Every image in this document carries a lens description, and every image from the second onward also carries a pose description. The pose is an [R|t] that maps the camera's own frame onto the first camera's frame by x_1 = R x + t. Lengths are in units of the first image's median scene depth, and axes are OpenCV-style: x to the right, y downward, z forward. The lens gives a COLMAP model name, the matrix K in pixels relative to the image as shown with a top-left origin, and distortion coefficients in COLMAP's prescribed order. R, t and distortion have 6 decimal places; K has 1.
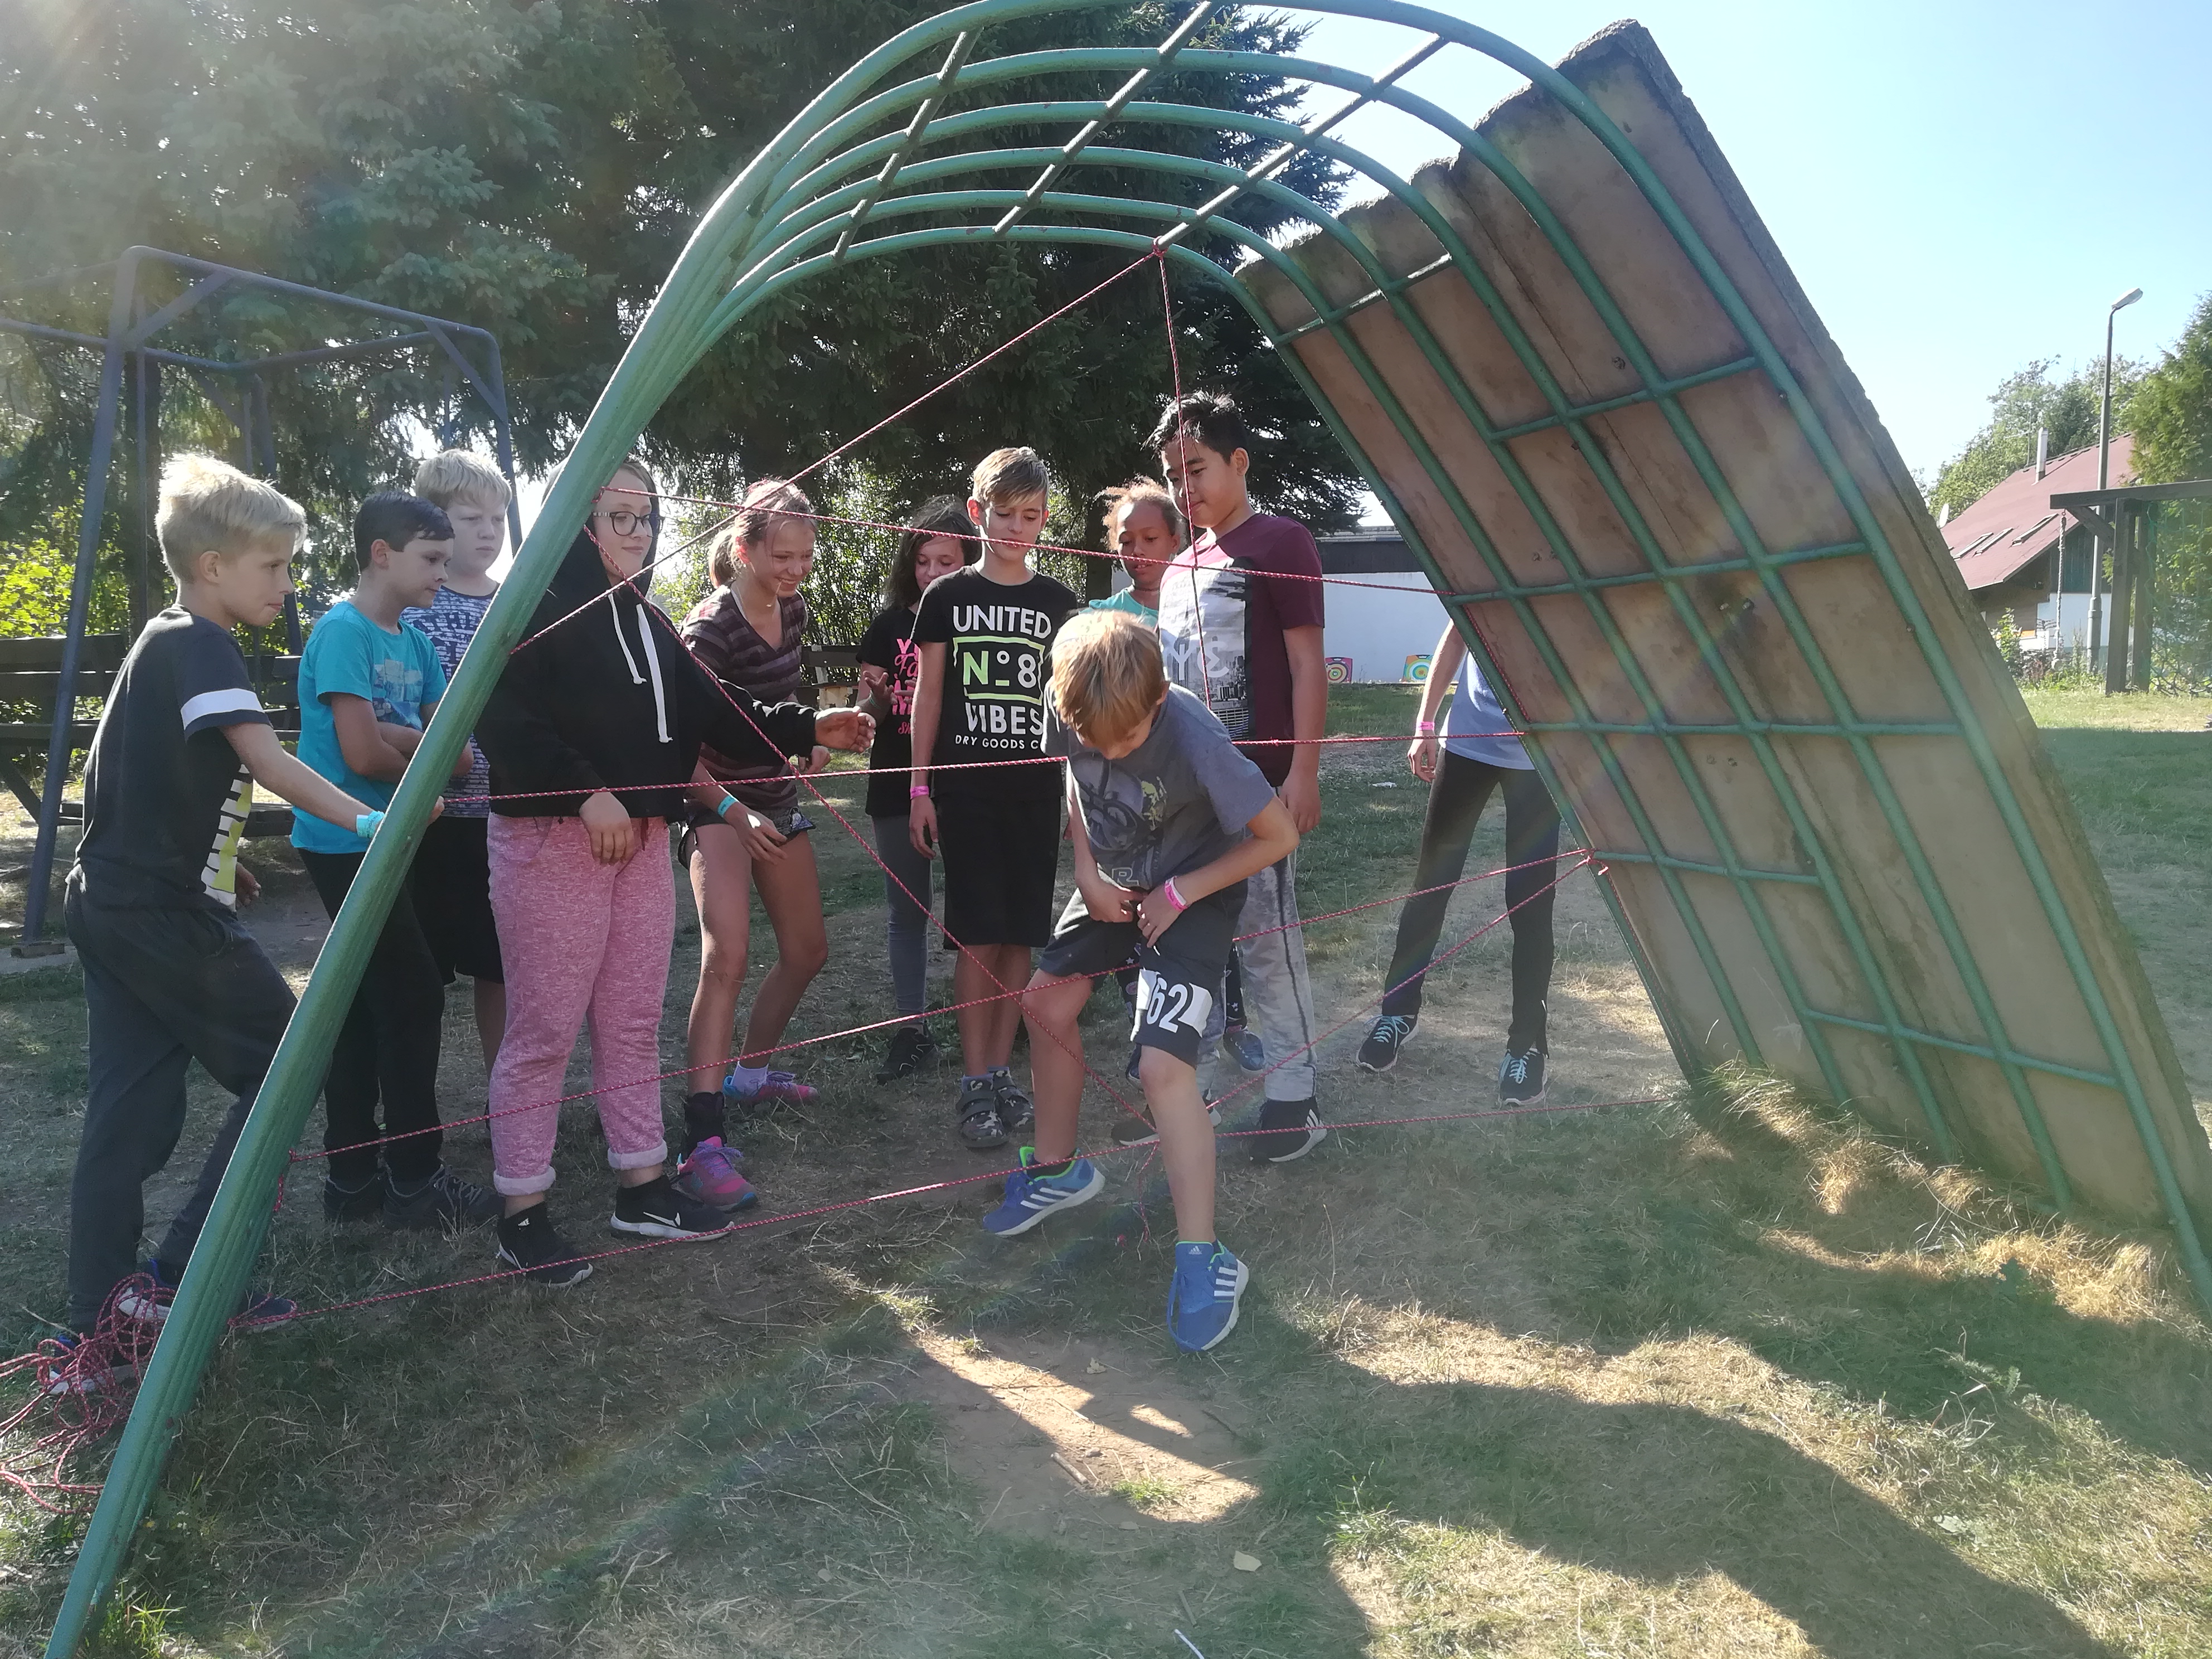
lens RADIAL K [[1730.0, 0, 1096.6], [0, 1730.0, 821.0], [0, 0, 1]] dist [0.052725, -0.070430]
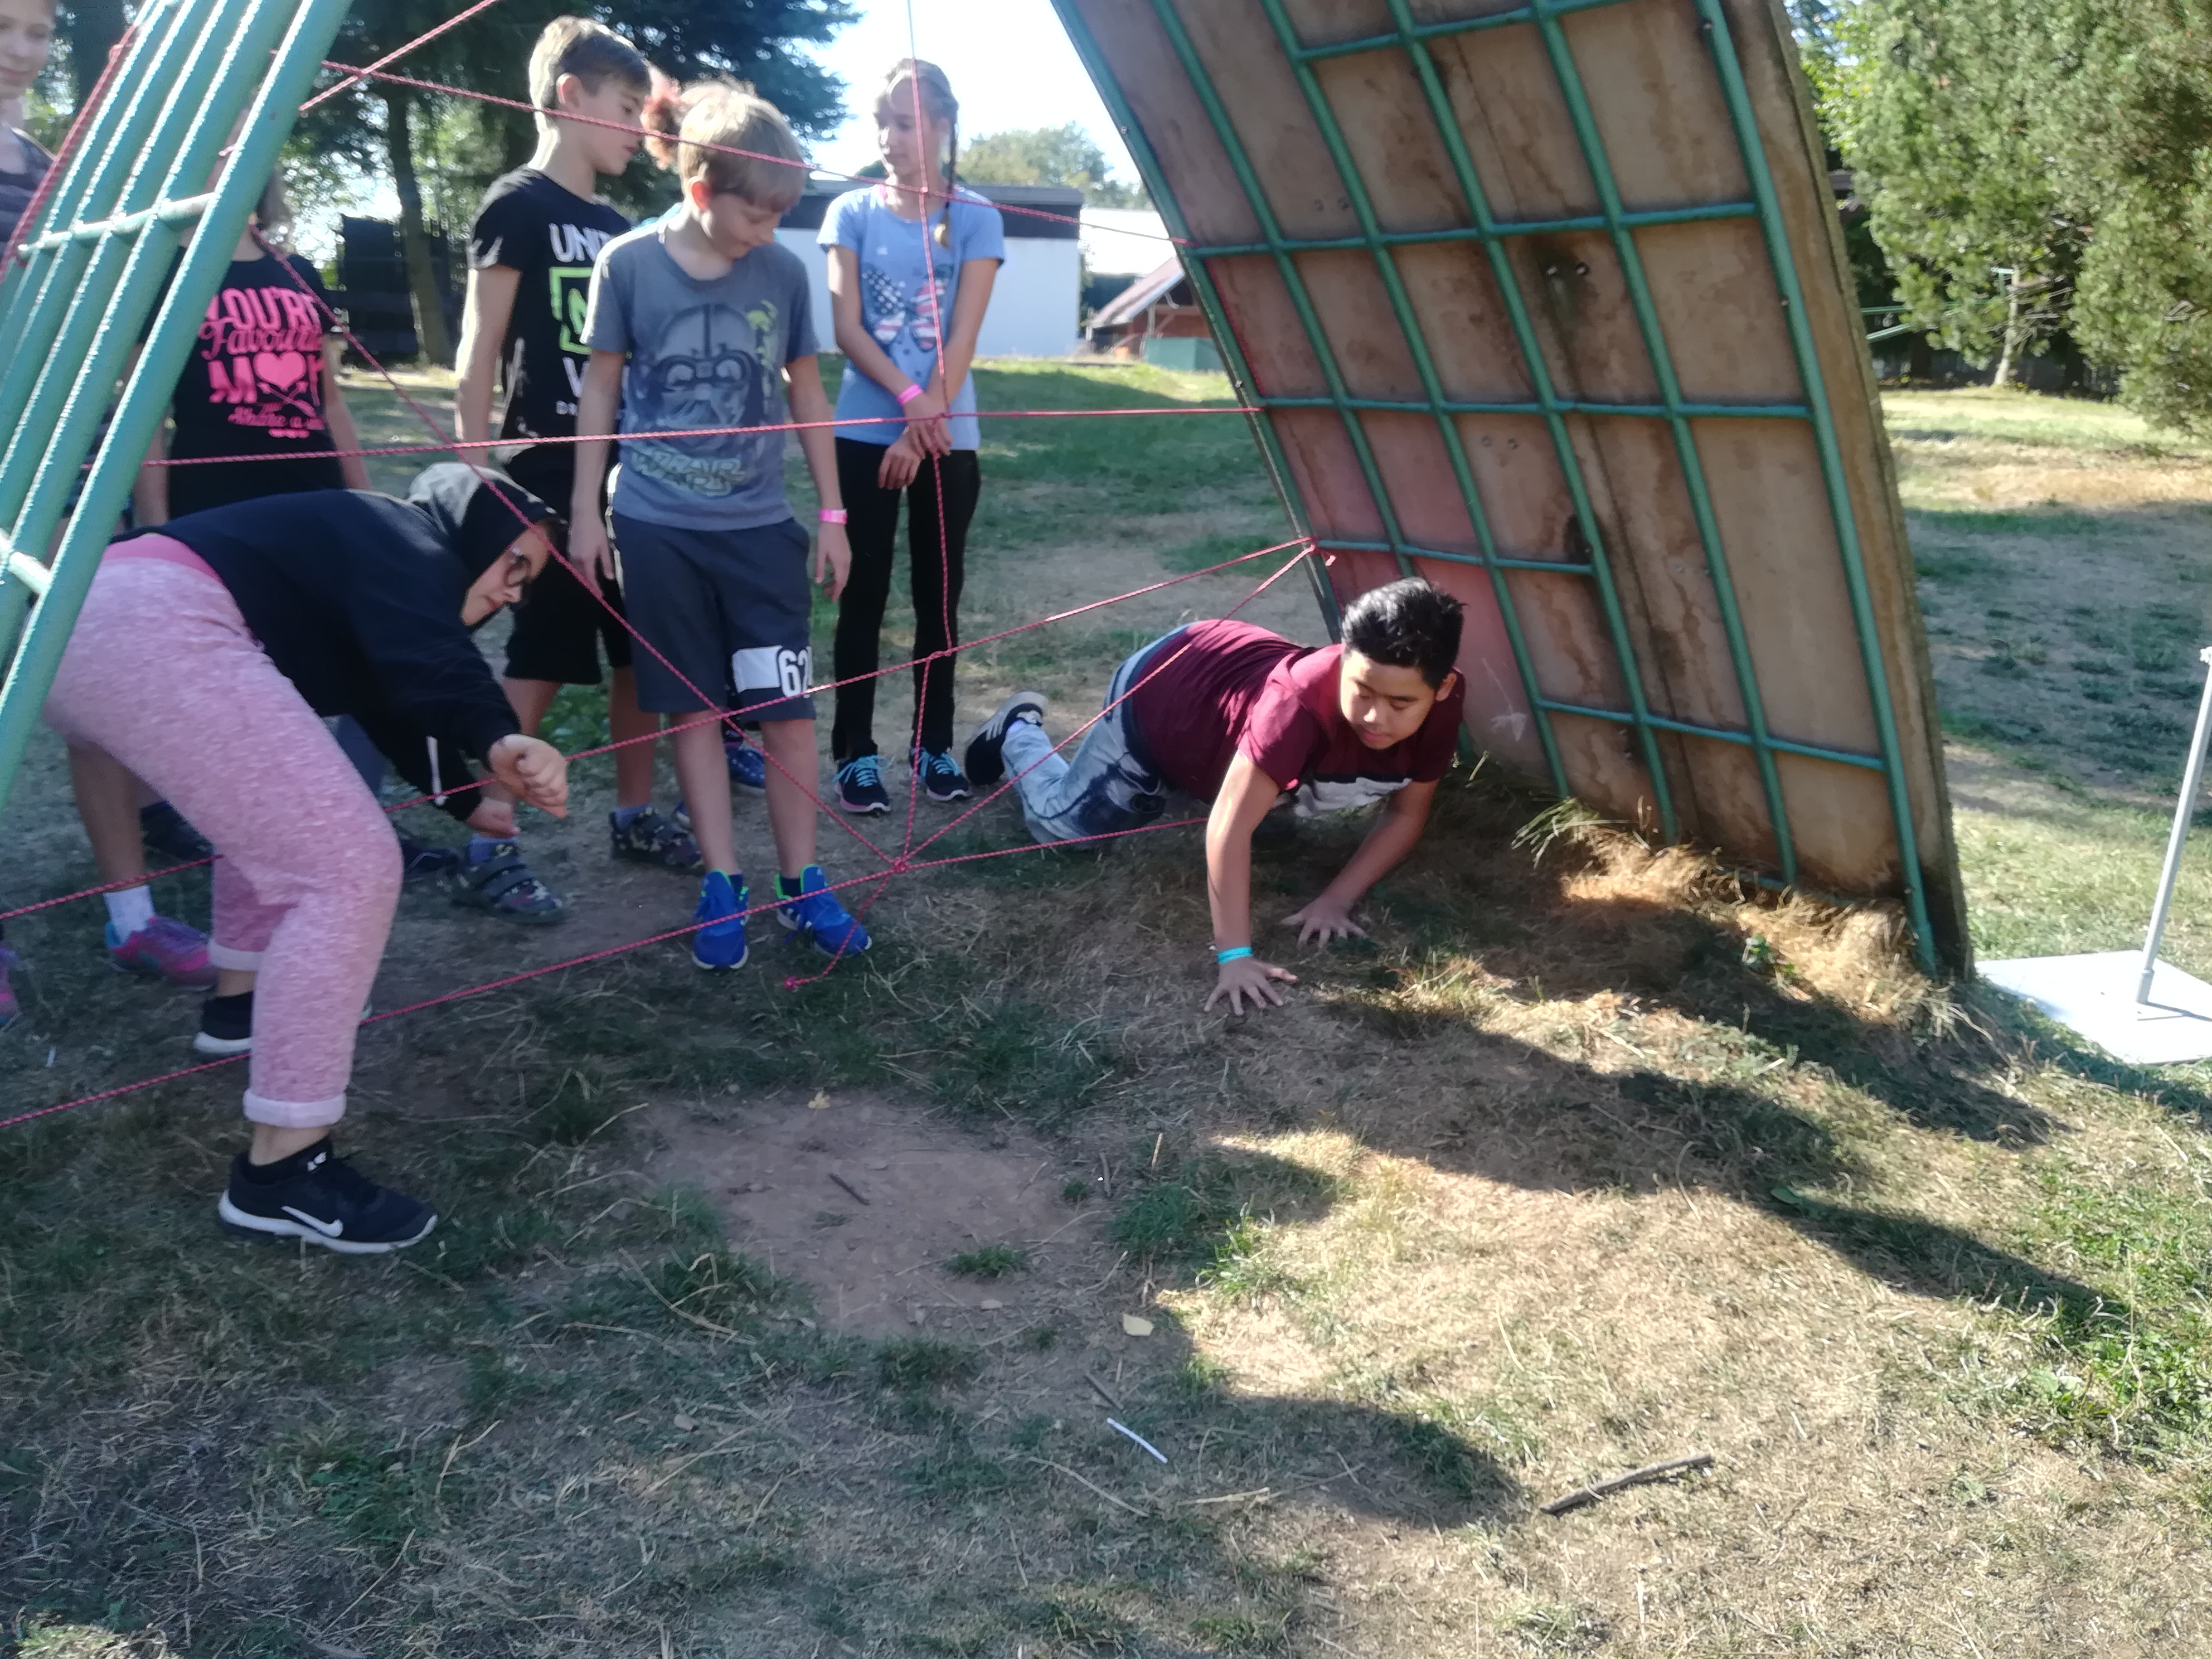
lens RADIAL K [[1733.8, 0, 1090.9], [0, 1733.8, 814.8], [0, 0, 1]] dist [0.079976, -0.143418]
pose [[0.945755, -0.054290, 0.320313, -0.177281], [-0.003663, 0.984094, 0.177611, -0.003360], [-0.324860, -0.169150, 0.930513, 0.161781]]
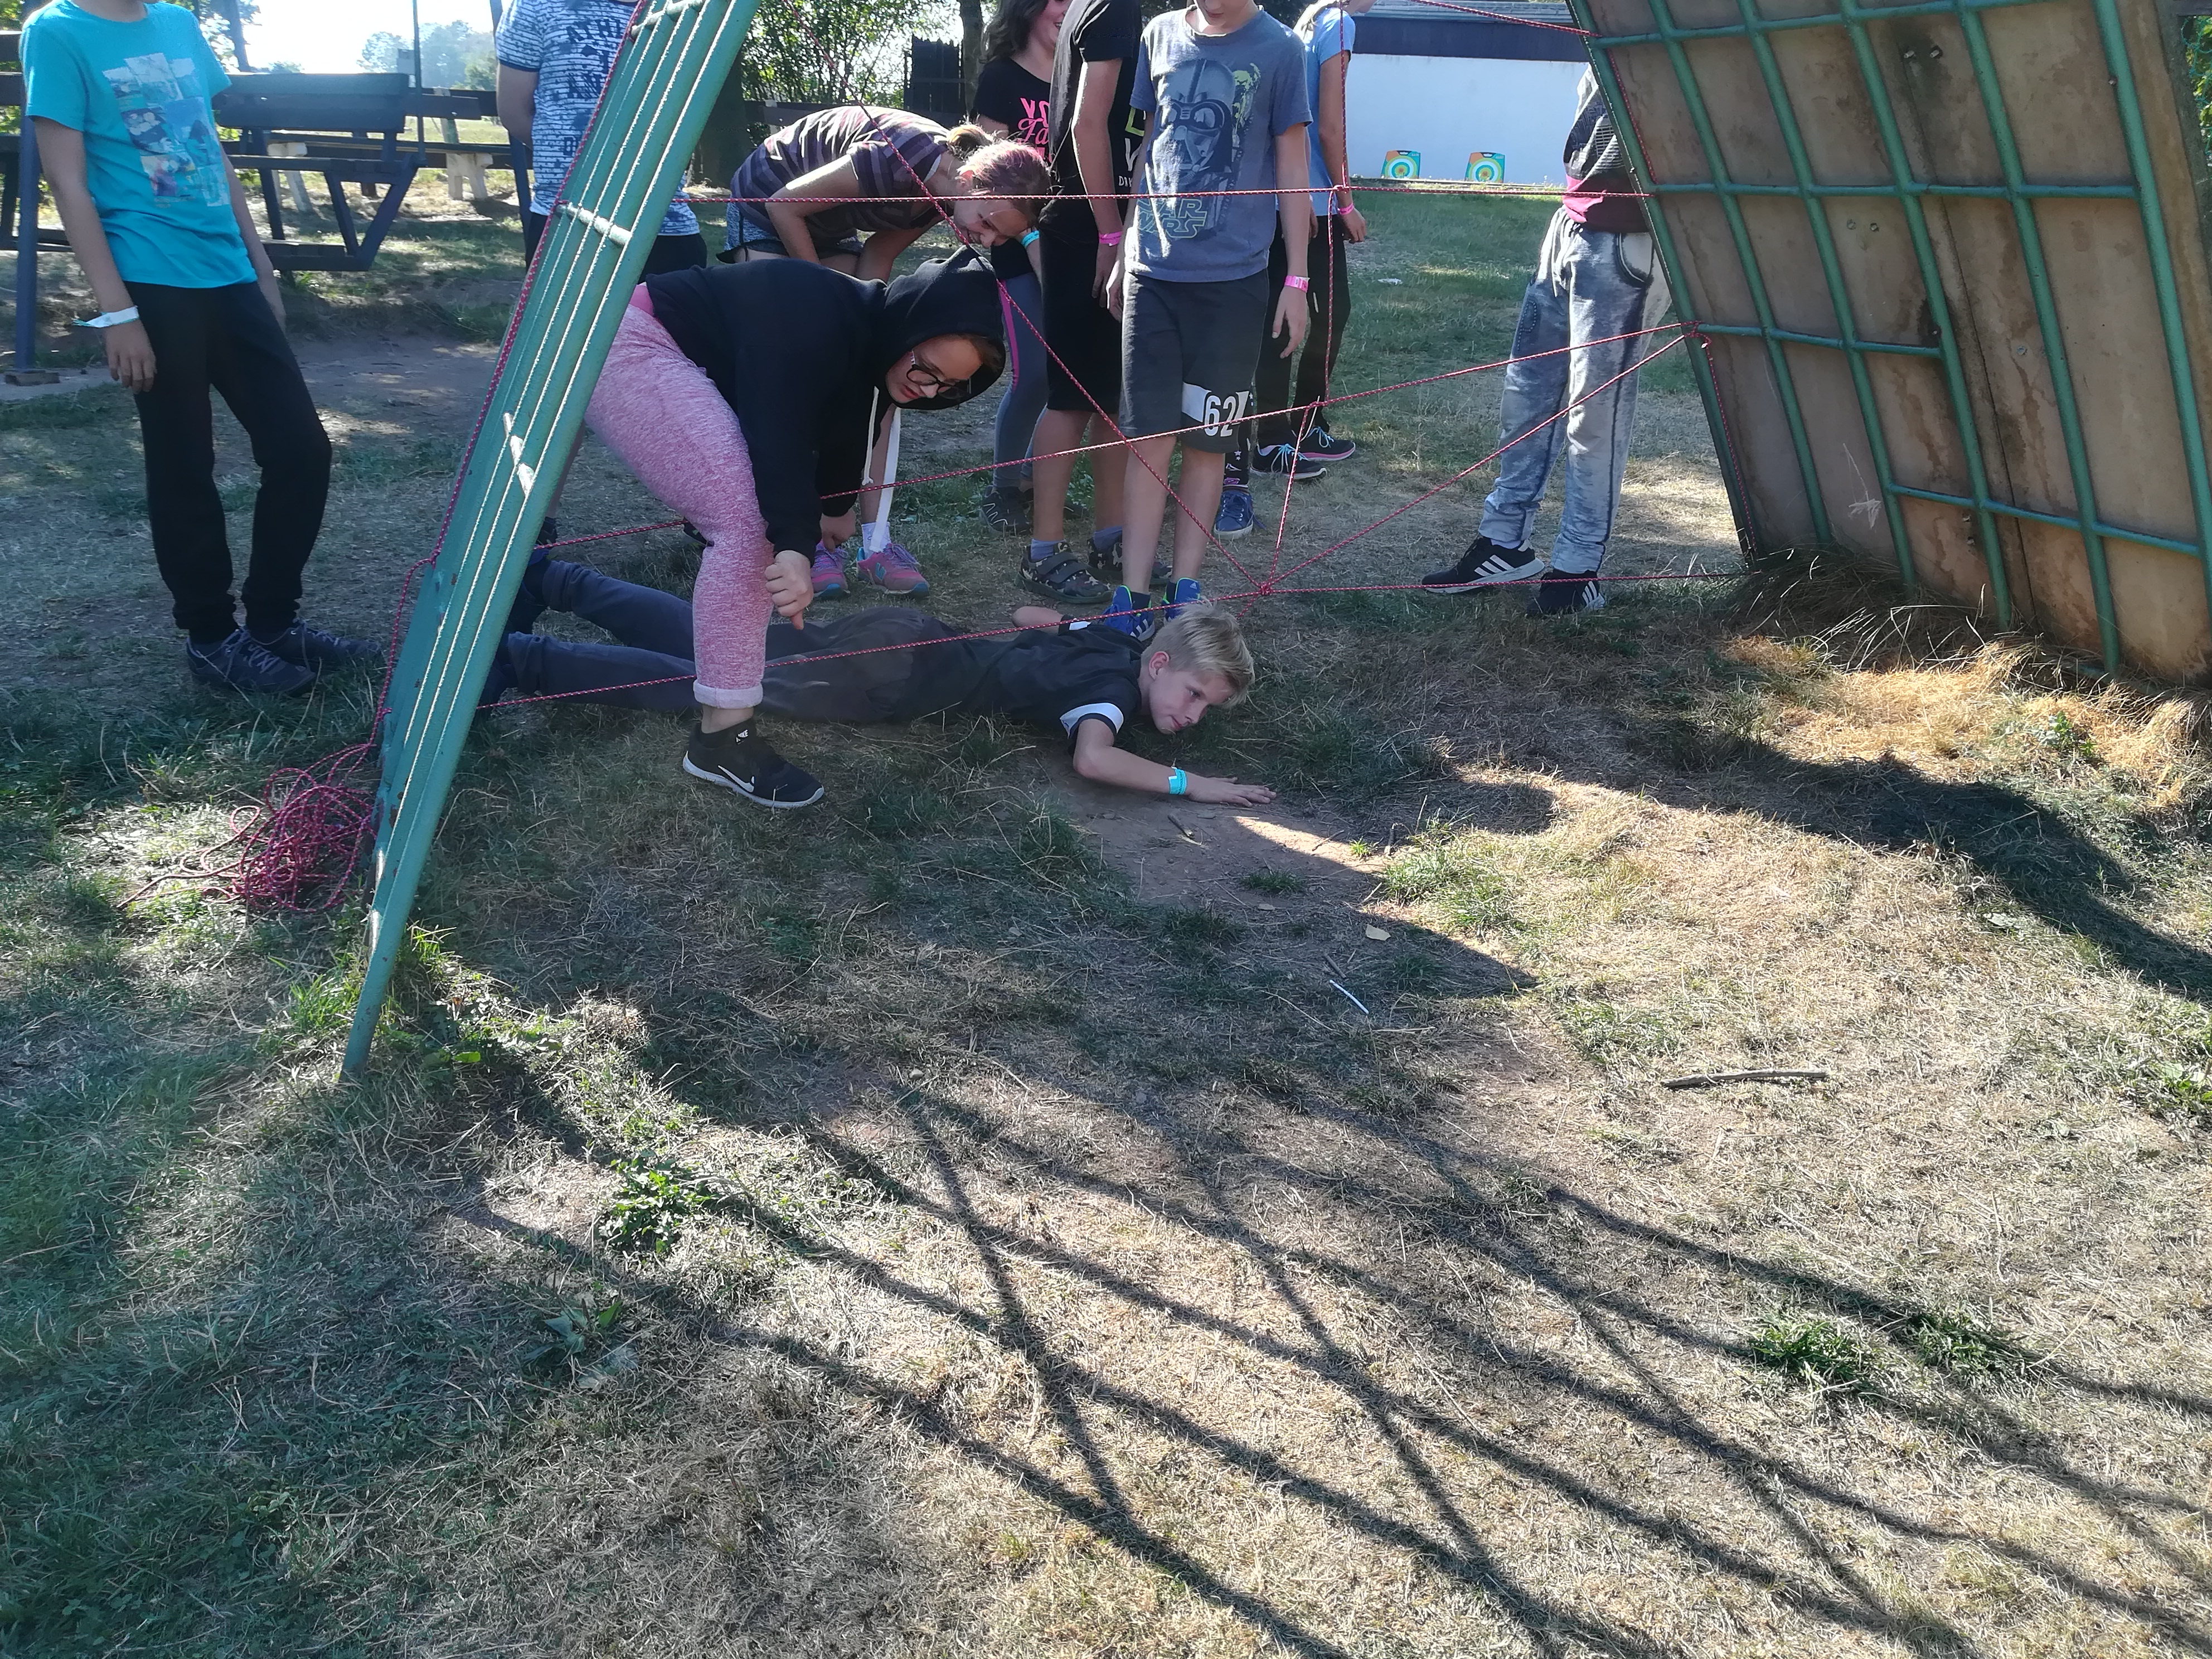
lens RADIAL K [[1730.0, 0, 1096.6], [0, 1730.0, 821.0], [0, 0, 1]] dist [0.052725, -0.070430]
pose [[0.998190, 0.033812, 0.049744, -0.127427], [-0.046095, 0.961318, 0.271555, 0.044697], [-0.038638, -0.273357, 0.961136, -0.047572]]
